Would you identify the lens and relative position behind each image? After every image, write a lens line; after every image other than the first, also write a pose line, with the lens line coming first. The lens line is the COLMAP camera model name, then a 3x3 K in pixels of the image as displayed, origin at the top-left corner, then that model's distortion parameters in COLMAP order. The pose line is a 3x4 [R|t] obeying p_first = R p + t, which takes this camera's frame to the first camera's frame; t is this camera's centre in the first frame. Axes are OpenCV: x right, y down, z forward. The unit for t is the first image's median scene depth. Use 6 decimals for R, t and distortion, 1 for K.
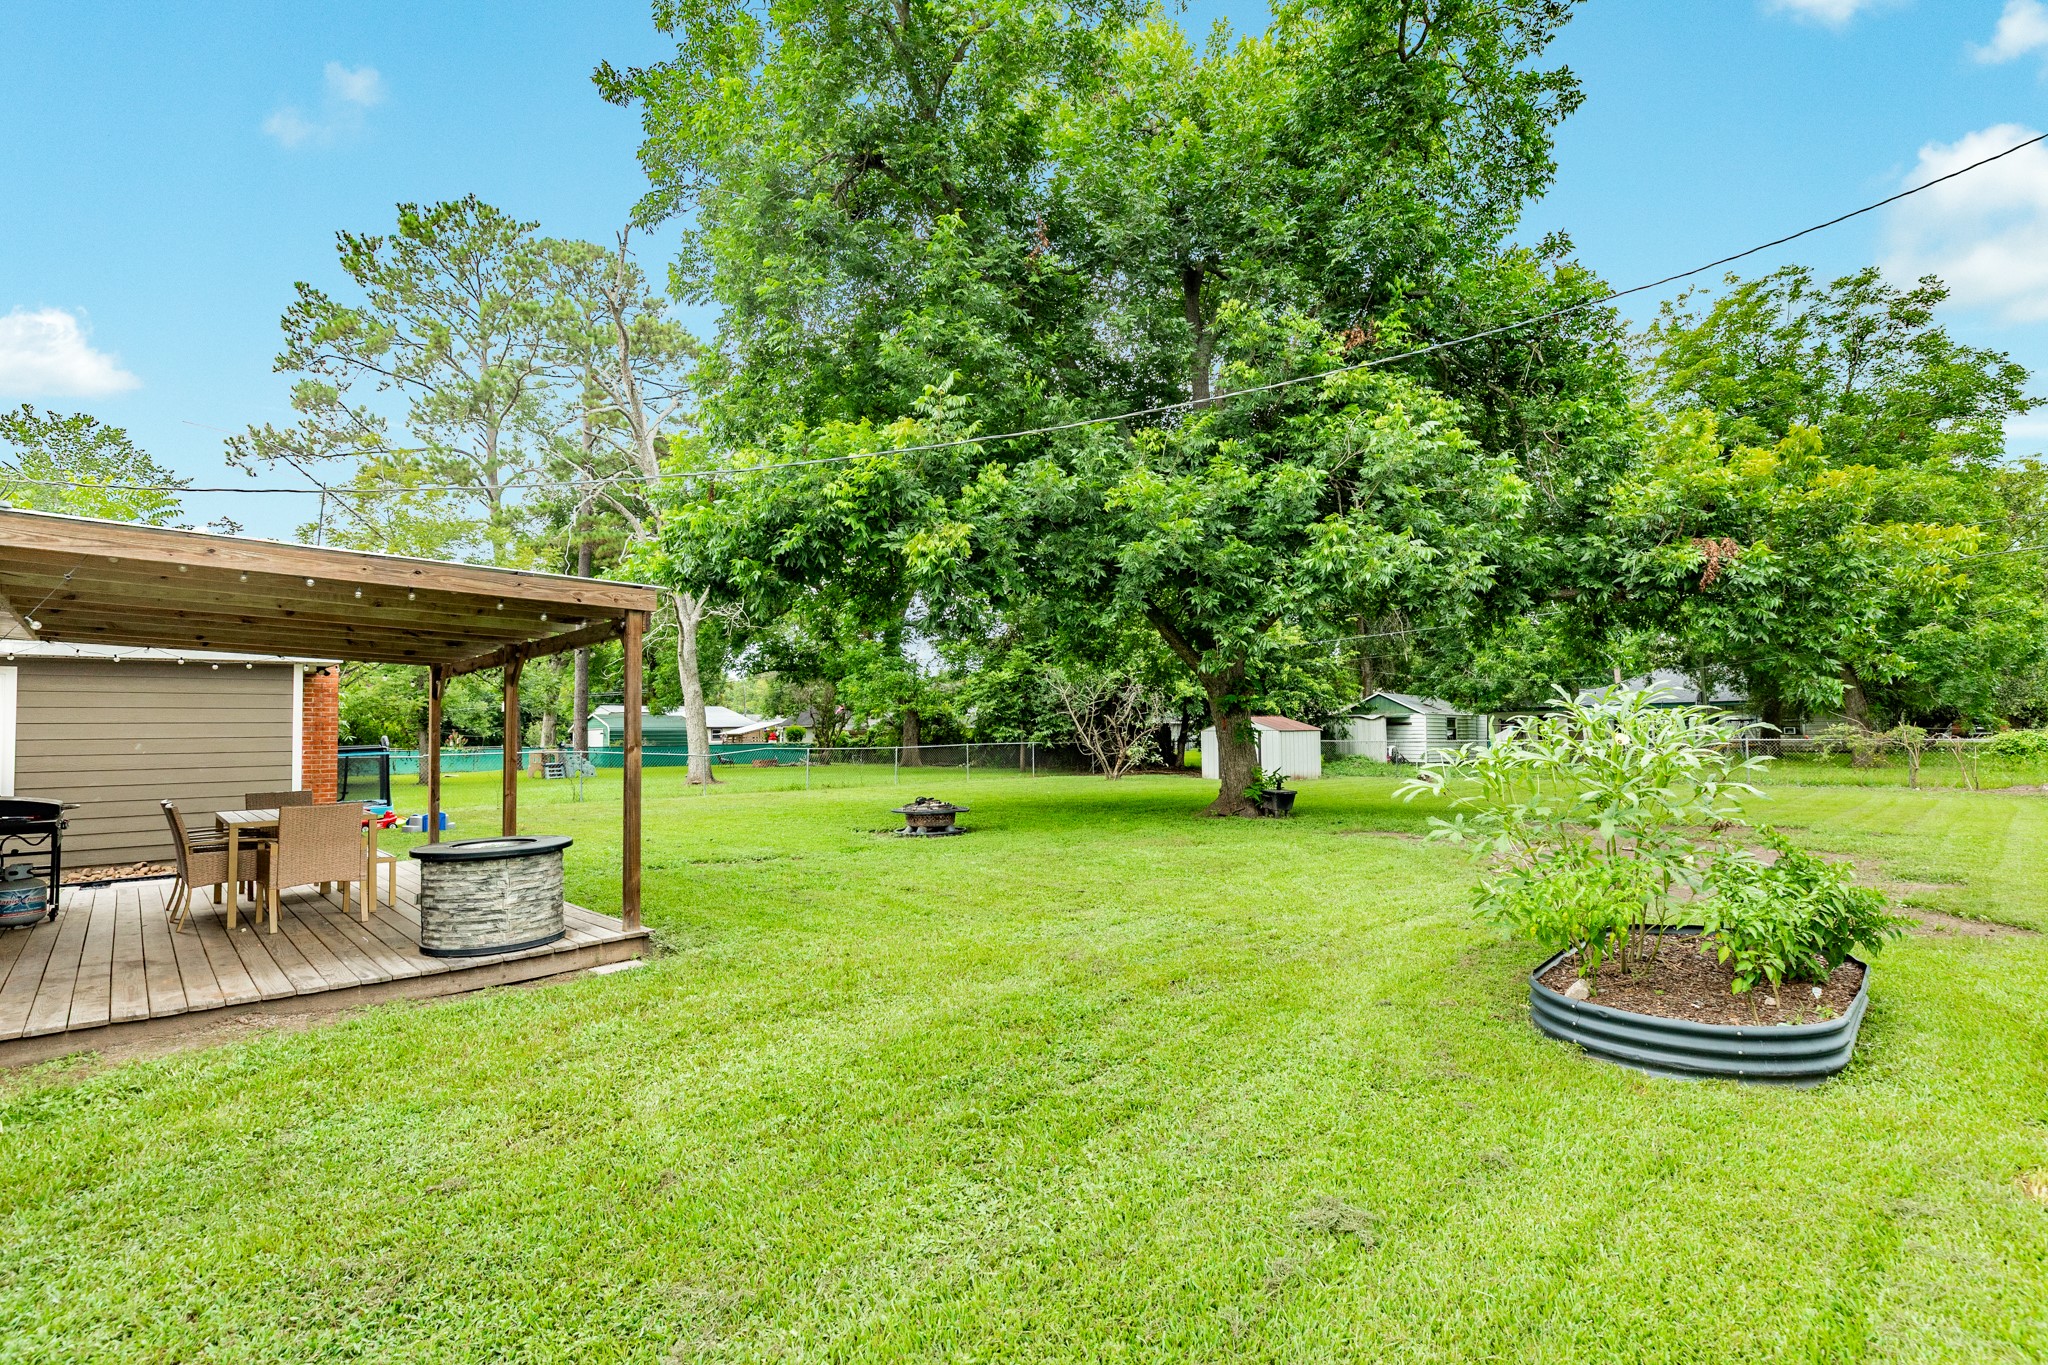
lens RADIAL K [[882.5, 0, 1024.0], [0, 882.5, 682.5], [0, 0, 1]] dist [-0.003670, -0.000225]
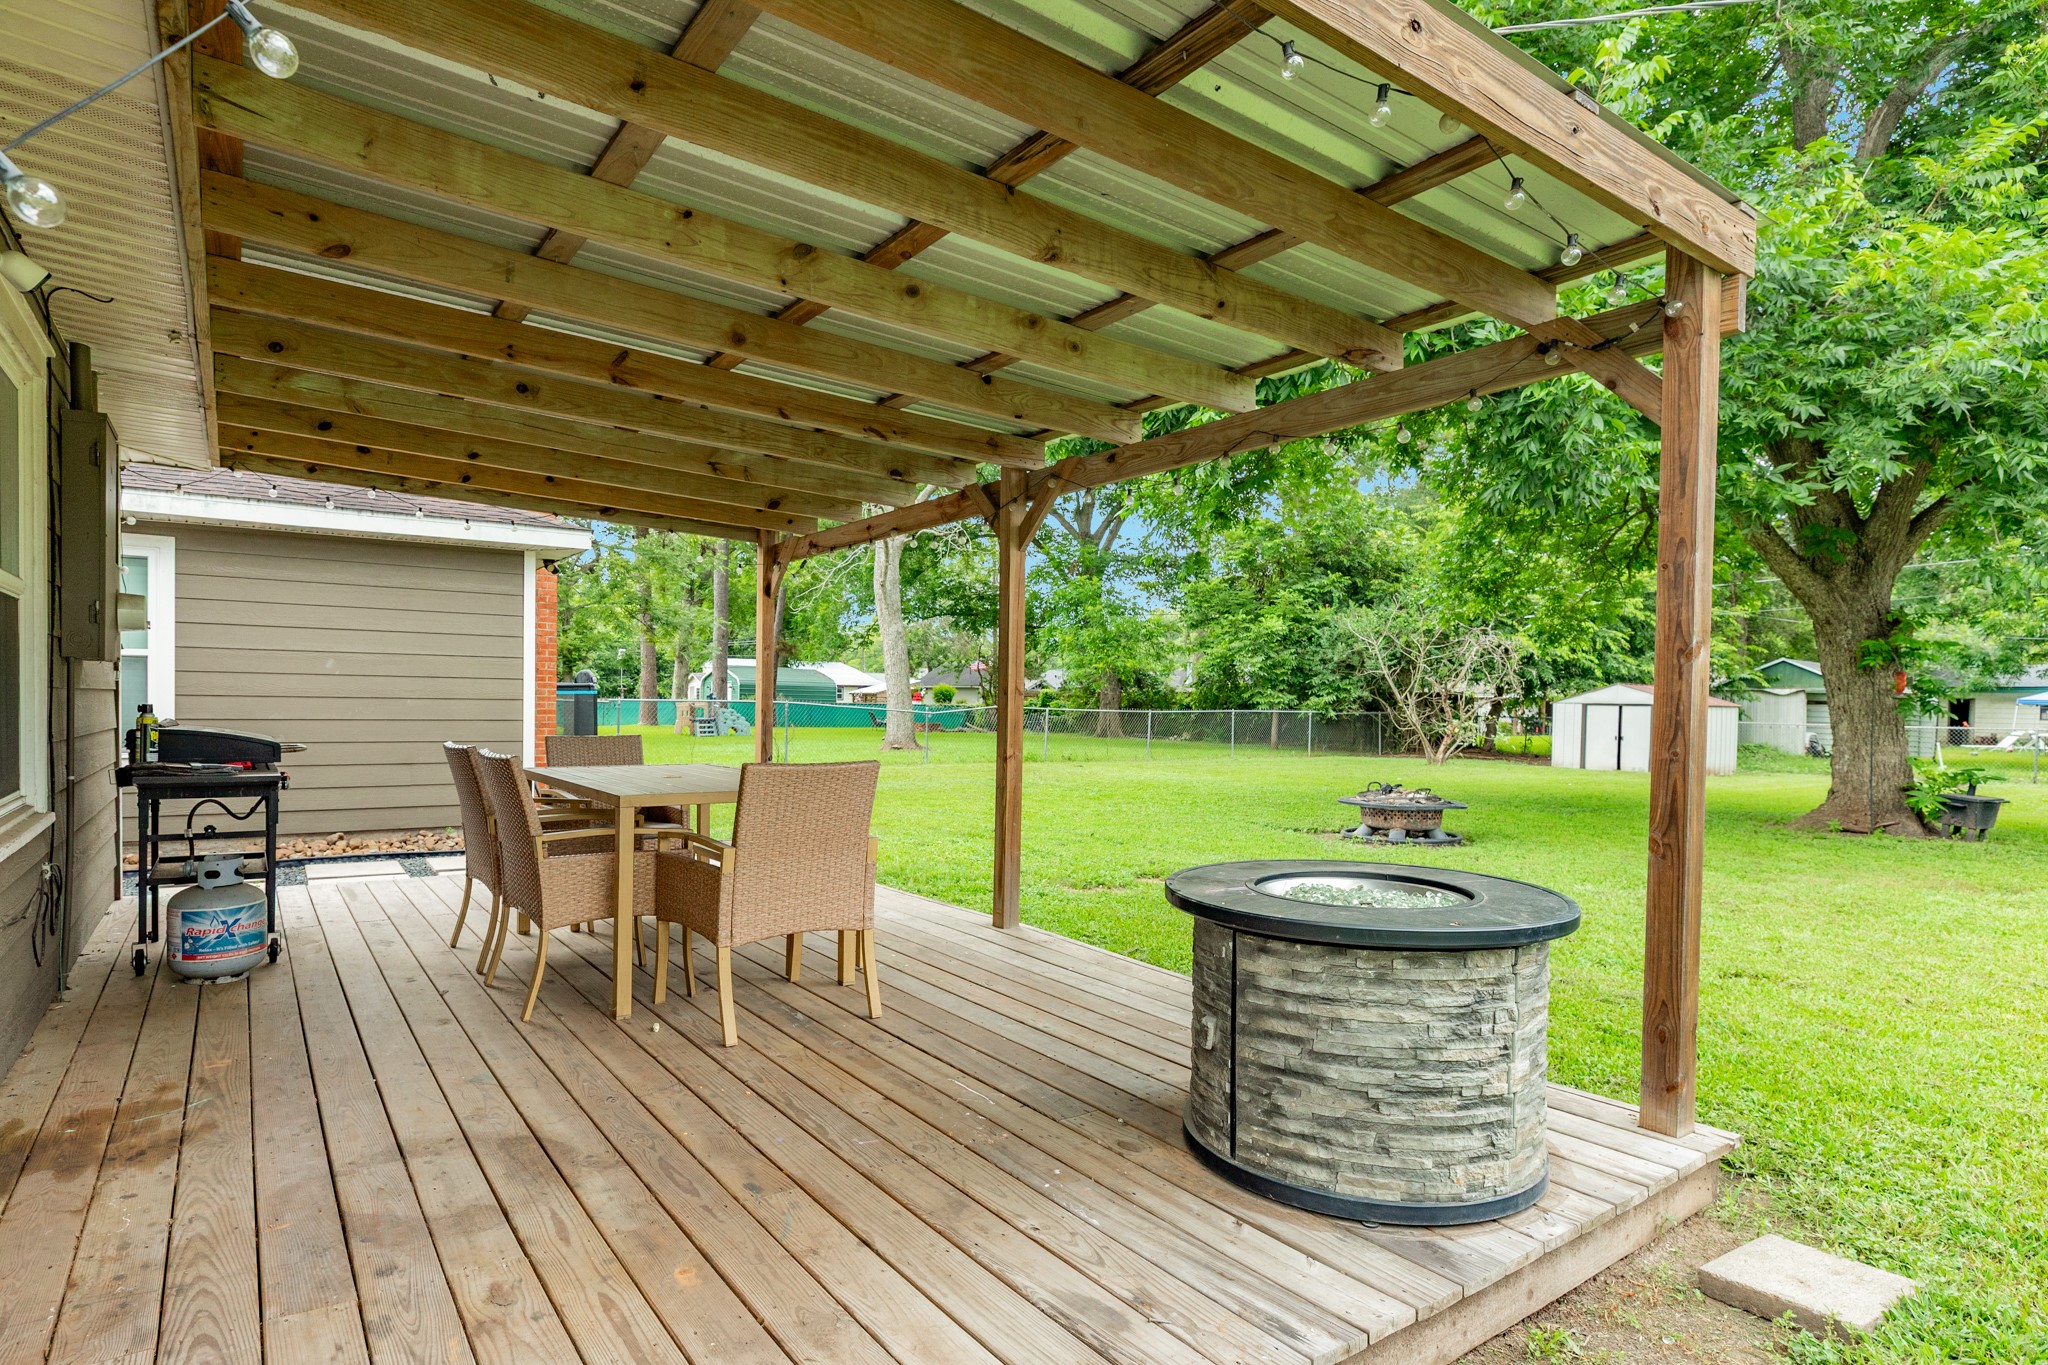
lens RADIAL K [[1036.2, 0, 1024.0], [0, 1036.2, 682.5], [0, 0, 1]] dist [0.004543, -0.000444]
pose [[0.988301, 0.028874, -0.149760, -0.309248], [-0.022928, 0.998884, 0.041285, 0.036596], [0.150785, -0.037368, 0.987860, 0.248010]]
